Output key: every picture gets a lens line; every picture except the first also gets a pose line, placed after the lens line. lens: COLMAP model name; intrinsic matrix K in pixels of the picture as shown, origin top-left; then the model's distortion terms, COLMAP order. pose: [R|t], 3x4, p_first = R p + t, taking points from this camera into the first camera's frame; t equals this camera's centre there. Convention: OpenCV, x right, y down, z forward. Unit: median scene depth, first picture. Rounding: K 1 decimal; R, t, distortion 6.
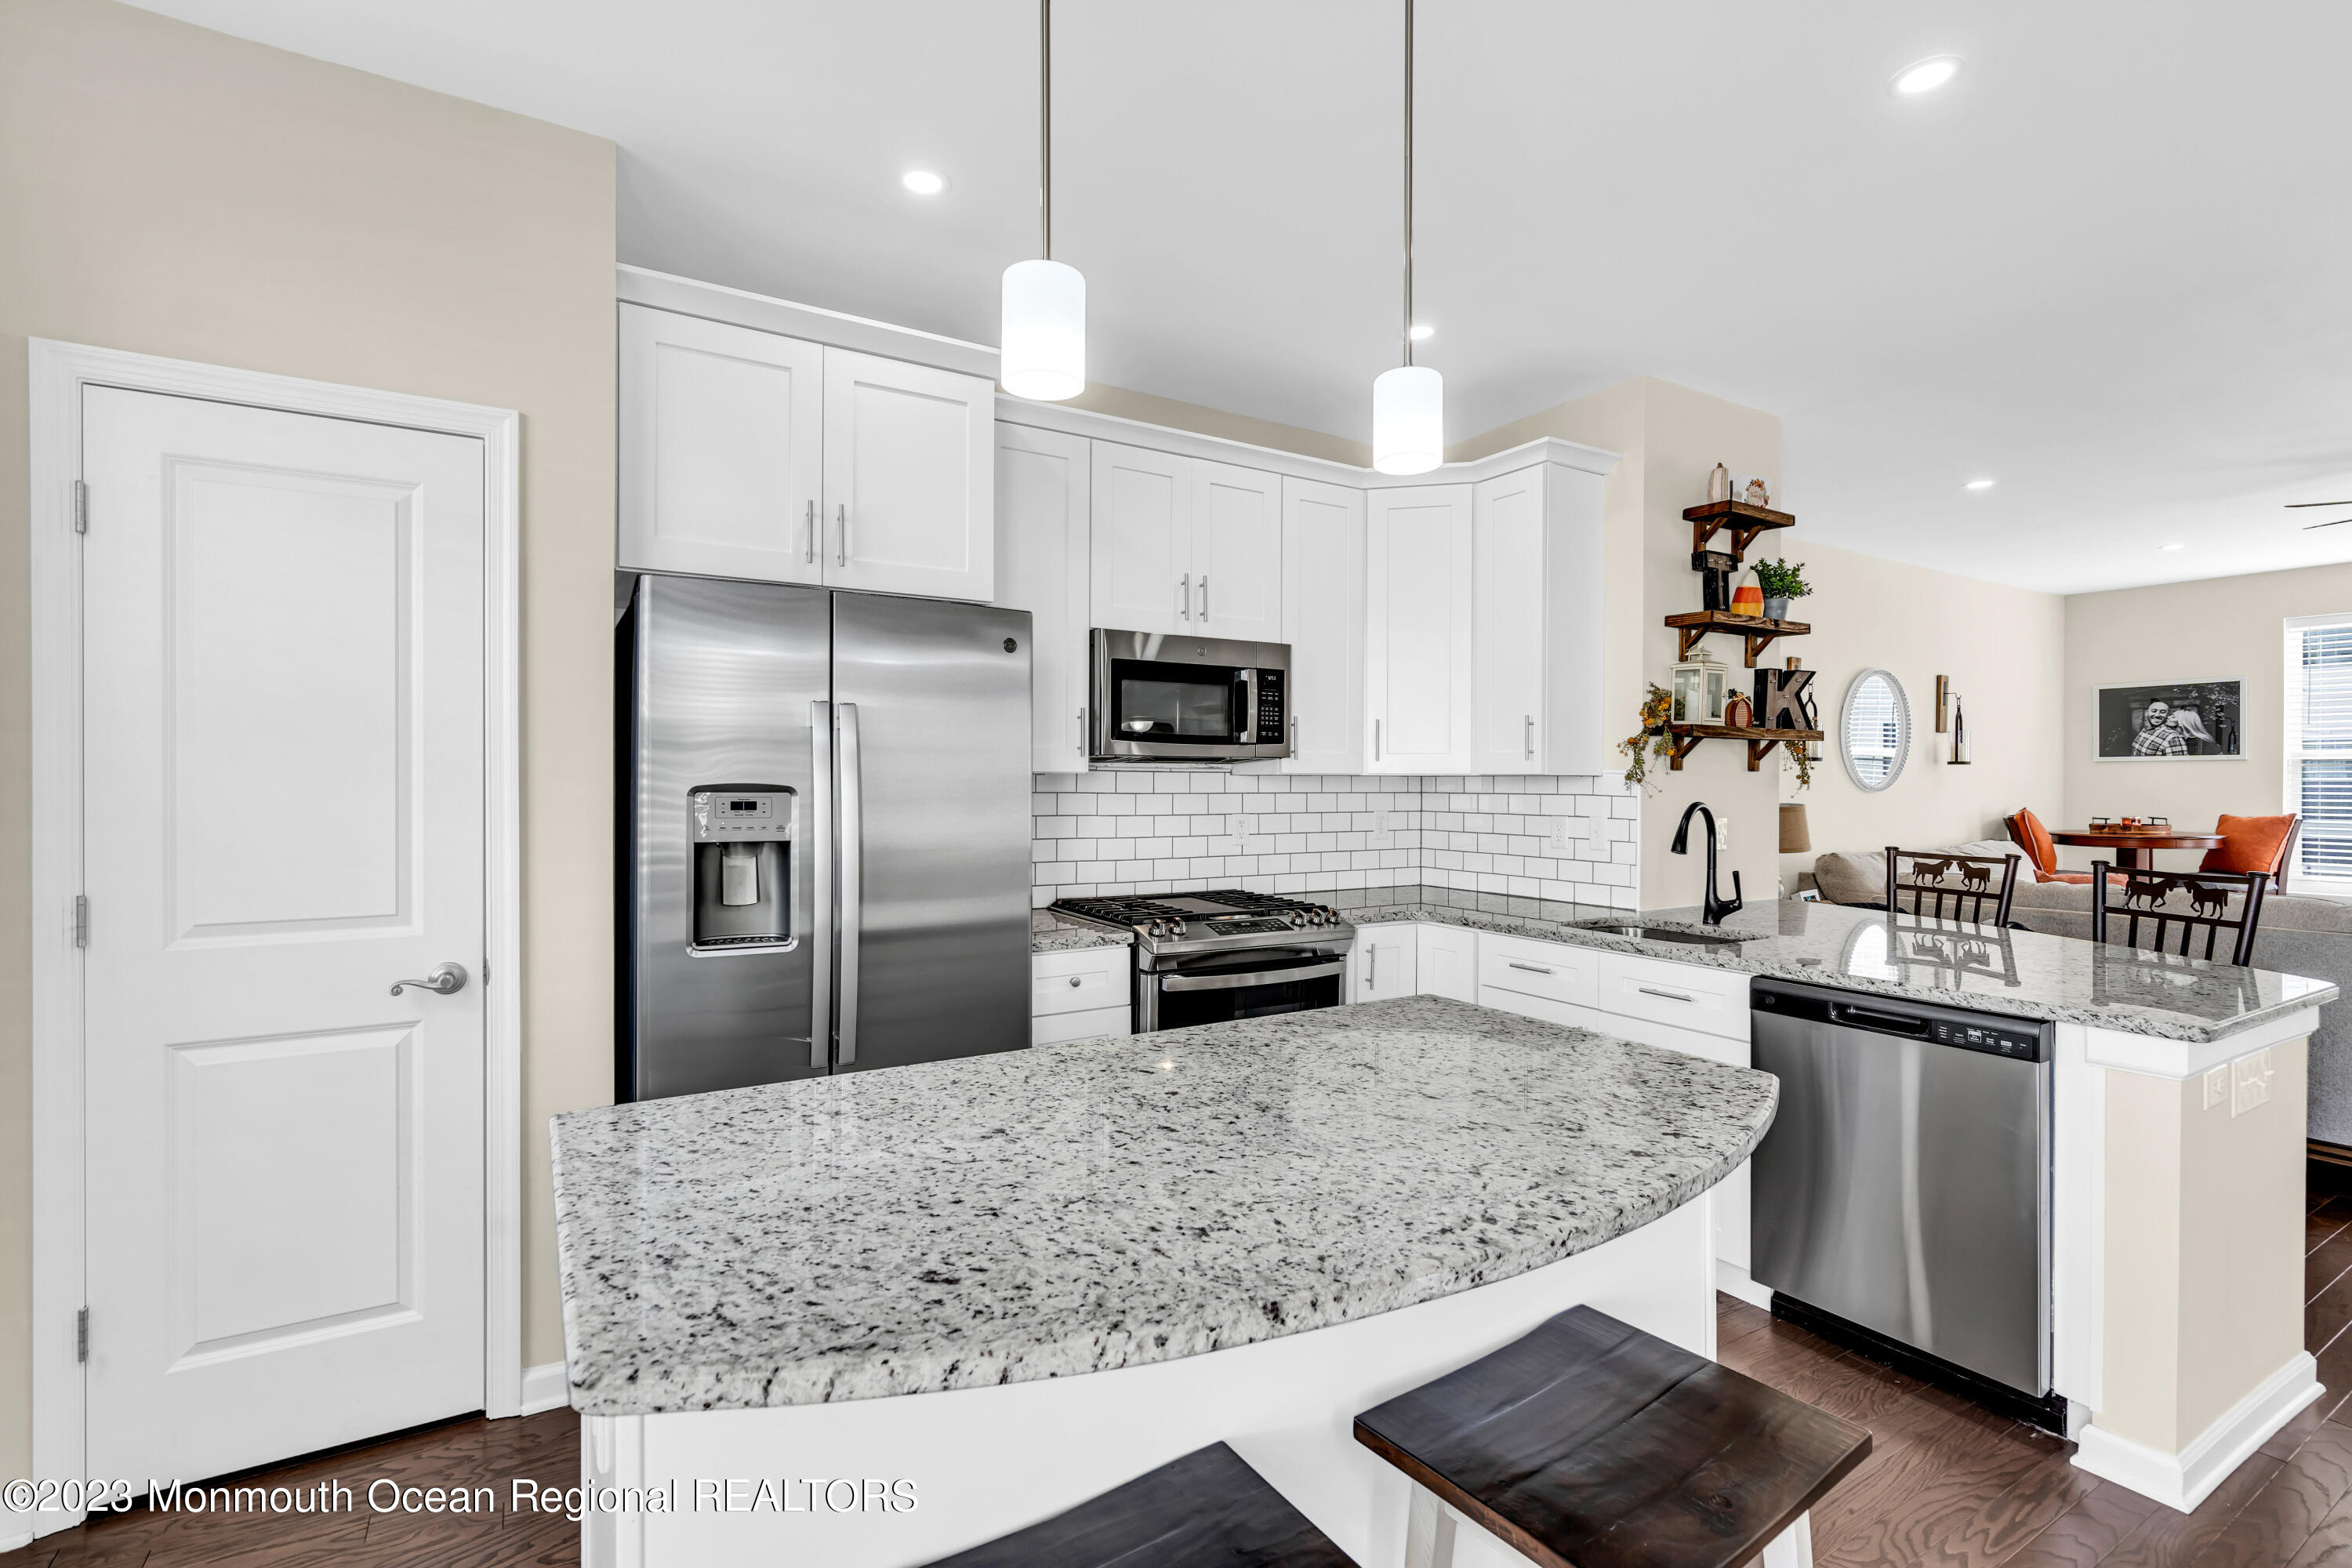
lens RADIAL K [[1069.0, 0, 1173.2], [0, 1069.0, 786.2], [0, 0, 1]] dist [-0.004694, 0.002169]
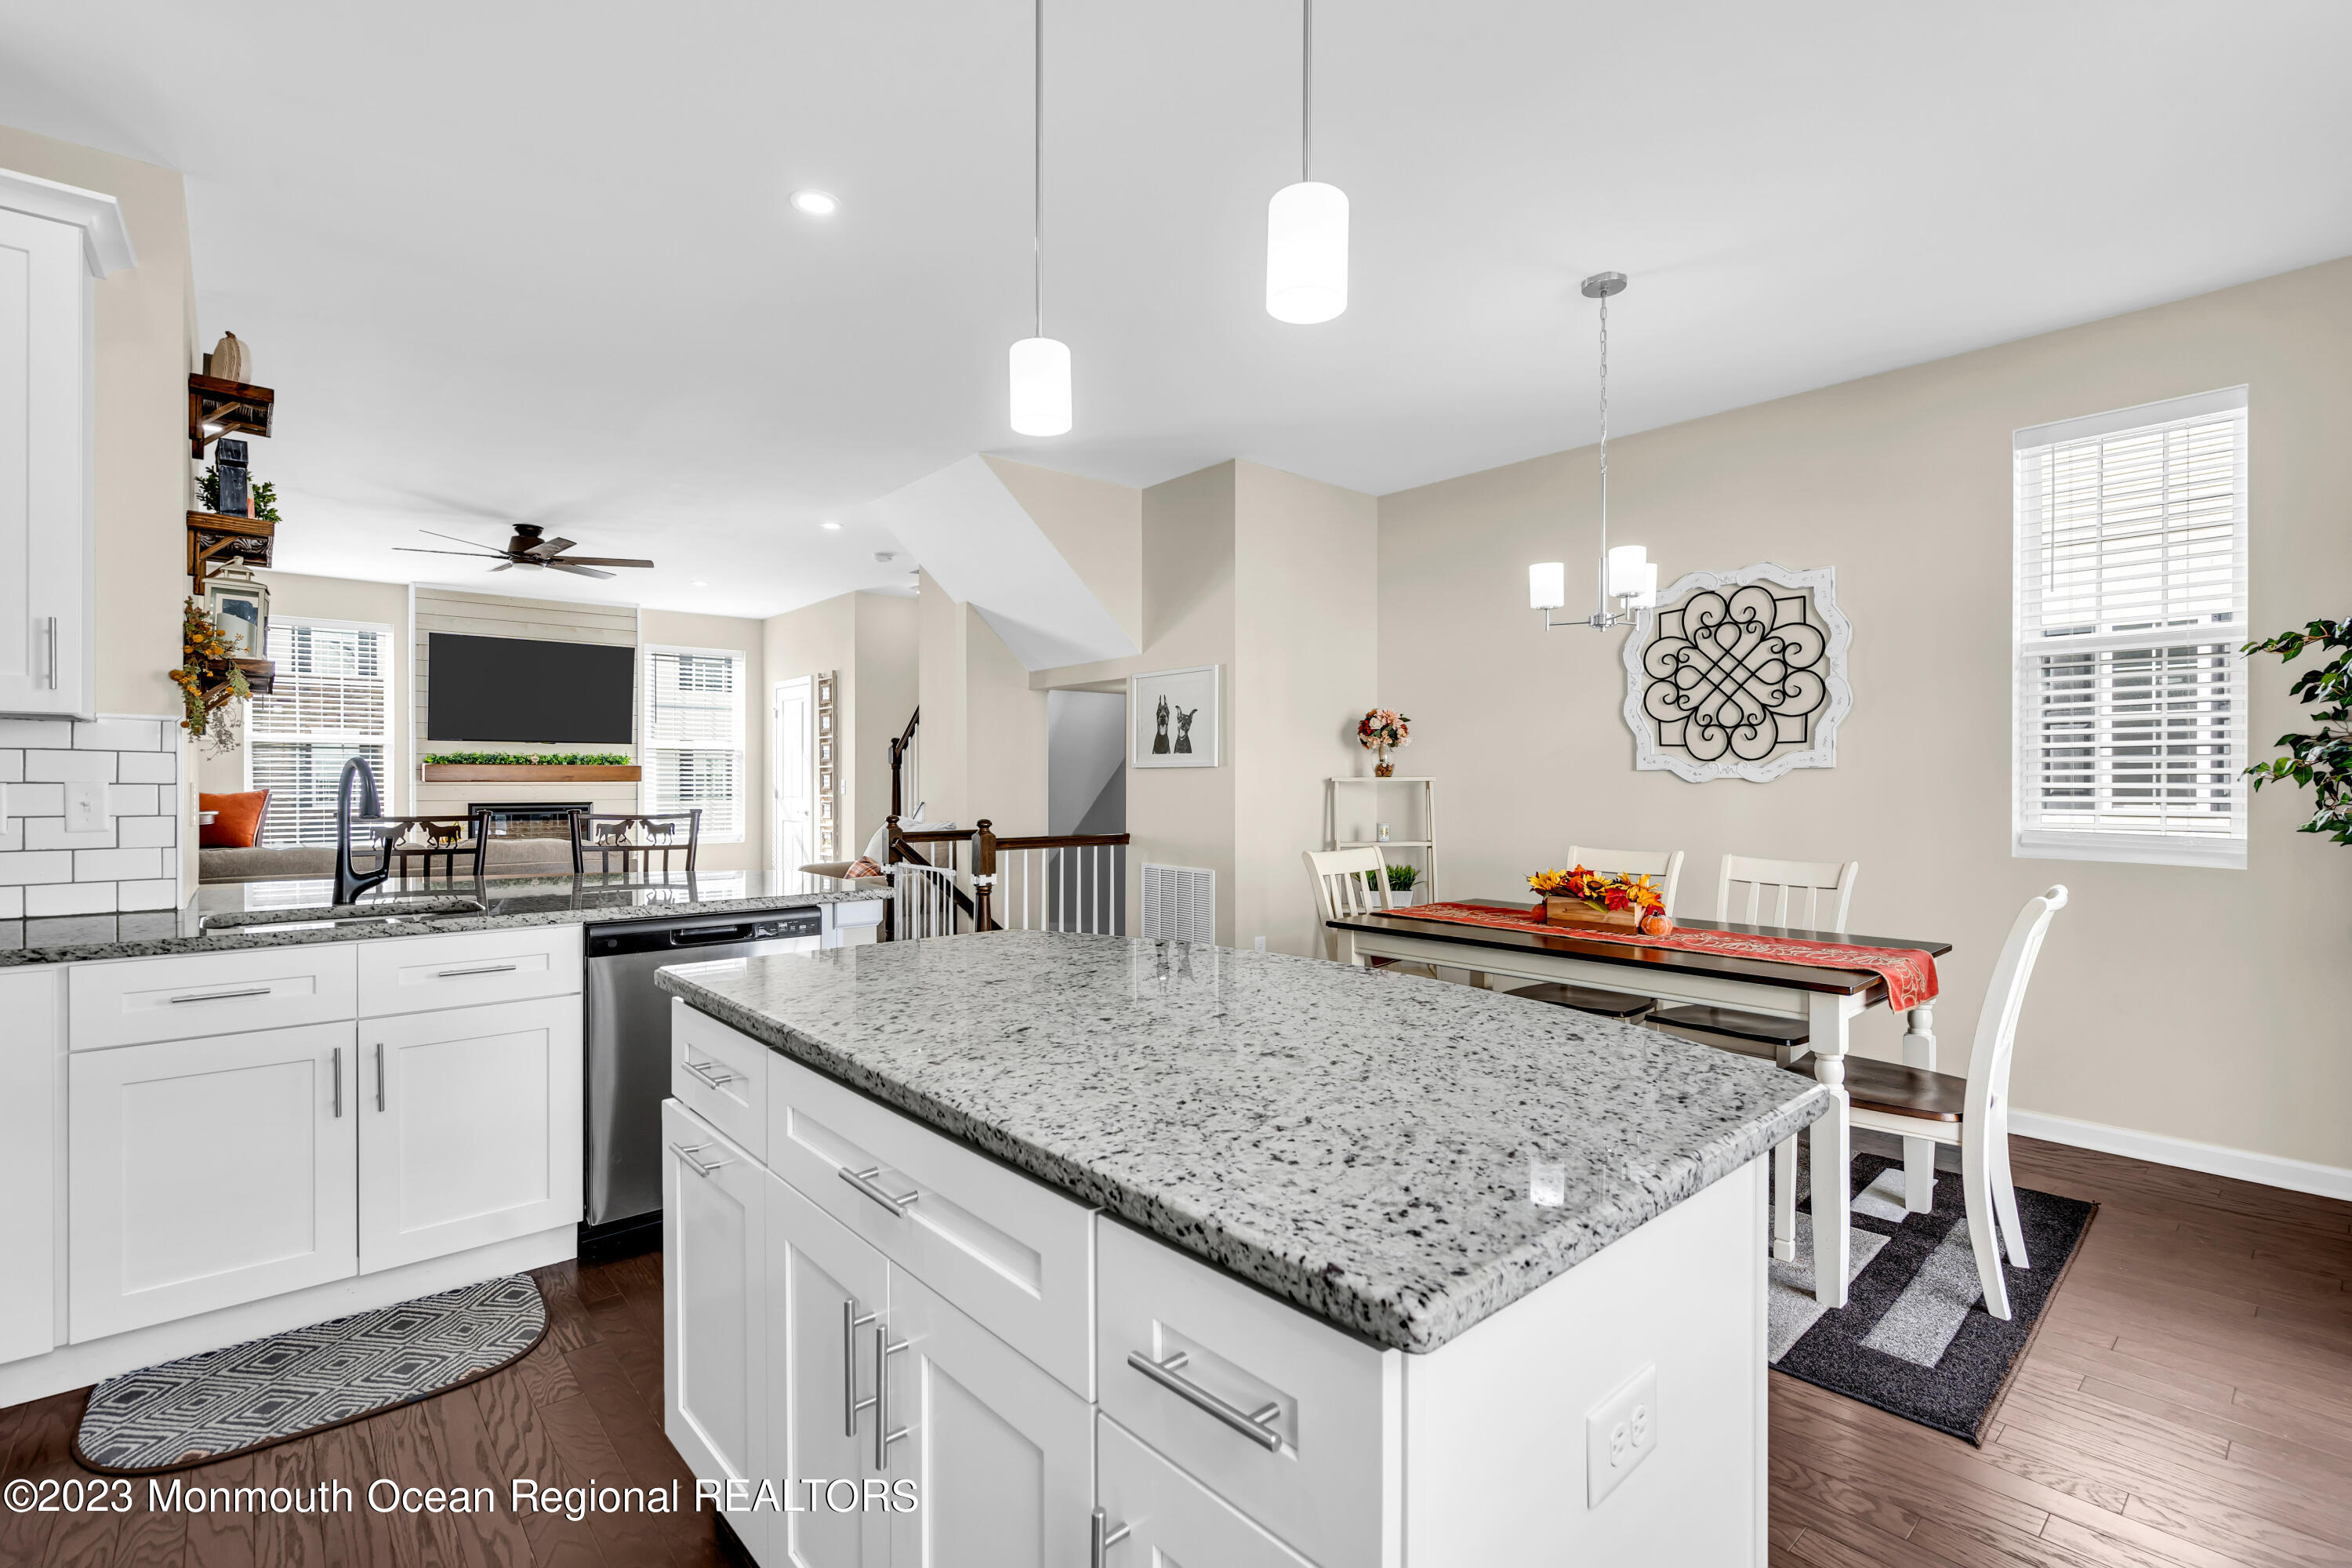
lens RADIAL K [[1069.0, 0, 1174.5], [0, 1069.0, 785.1], [0, 0, 1]] dist [-0.004694, 0.002169]
pose [[-0.170541, -0.008300, 0.985316, -0.400208], [0.004828, 0.999945, 0.009259, 0.029068], [-0.985339, 0.006336, -0.170492, 0.463517]]
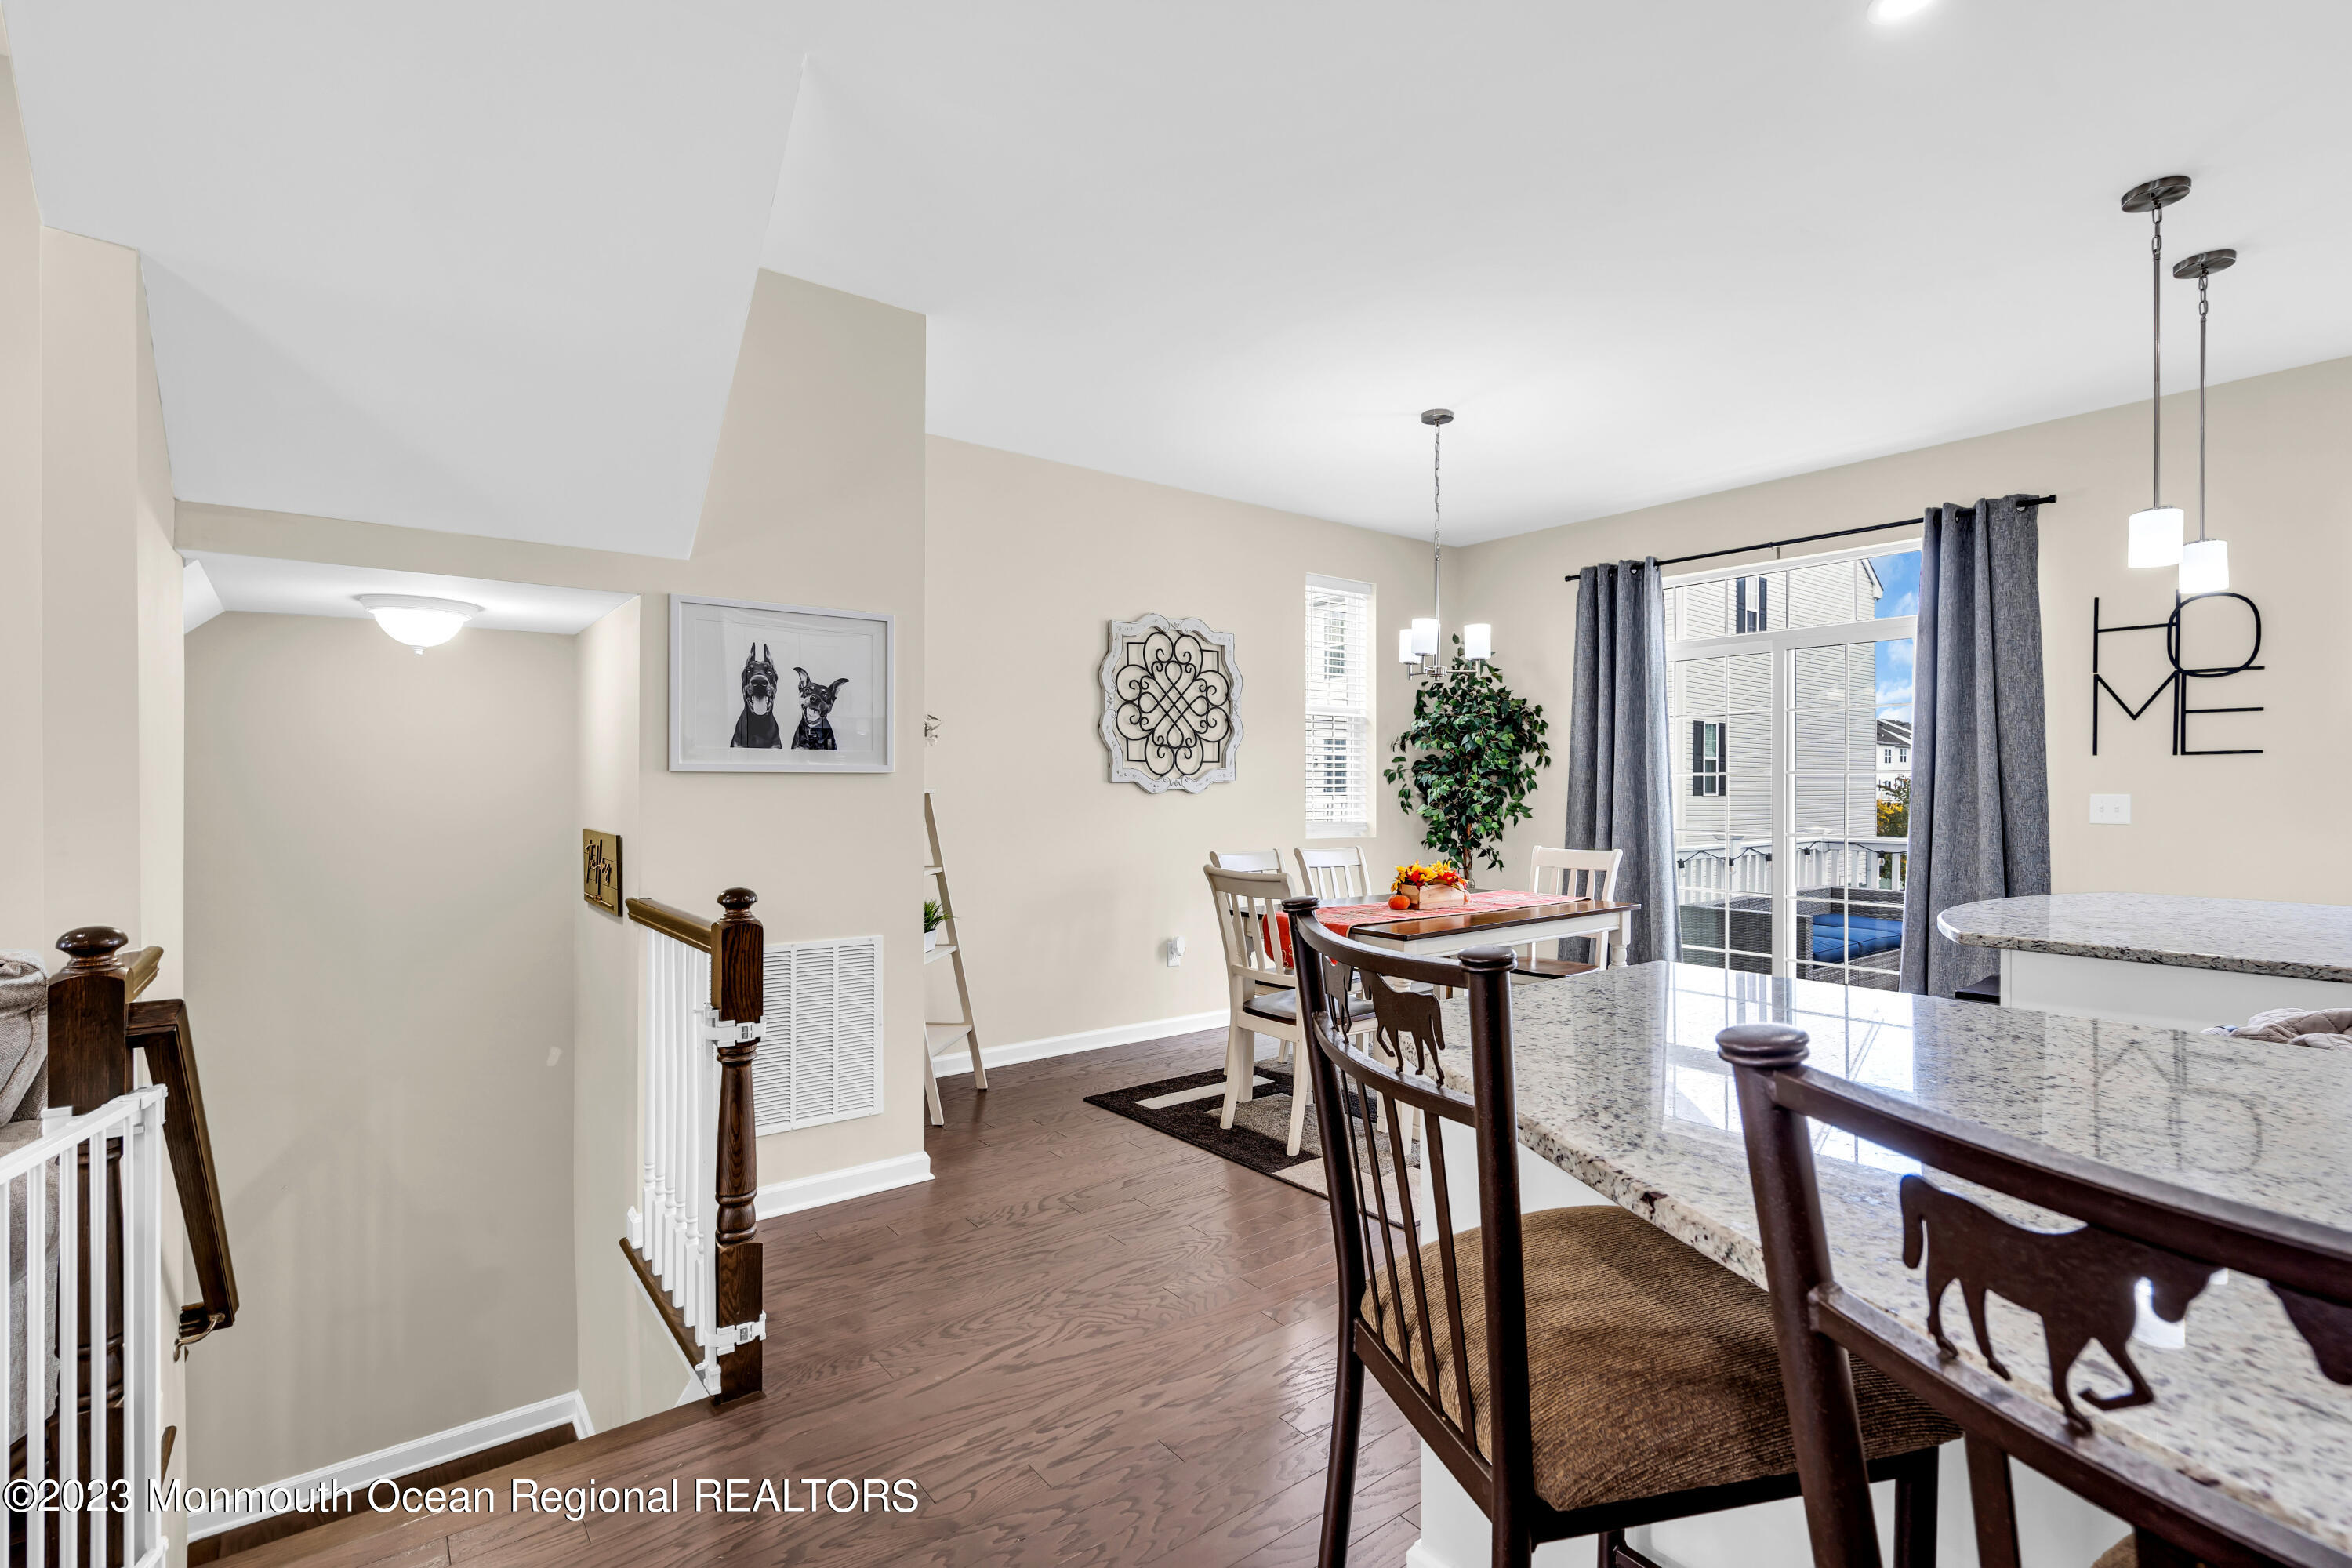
lens RADIAL K [[1069.0, 0, 1167.5], [0, 1069.0, 780.2], [0, 0, 1]] dist [-0.004694, 0.002169]
pose [[-0.994152, -0.004867, -0.107879, 0.859203], [-0.004881, 0.999988, -0.000138, 0.022588], [0.107878, 0.000389, -0.994164, 1.099604]]
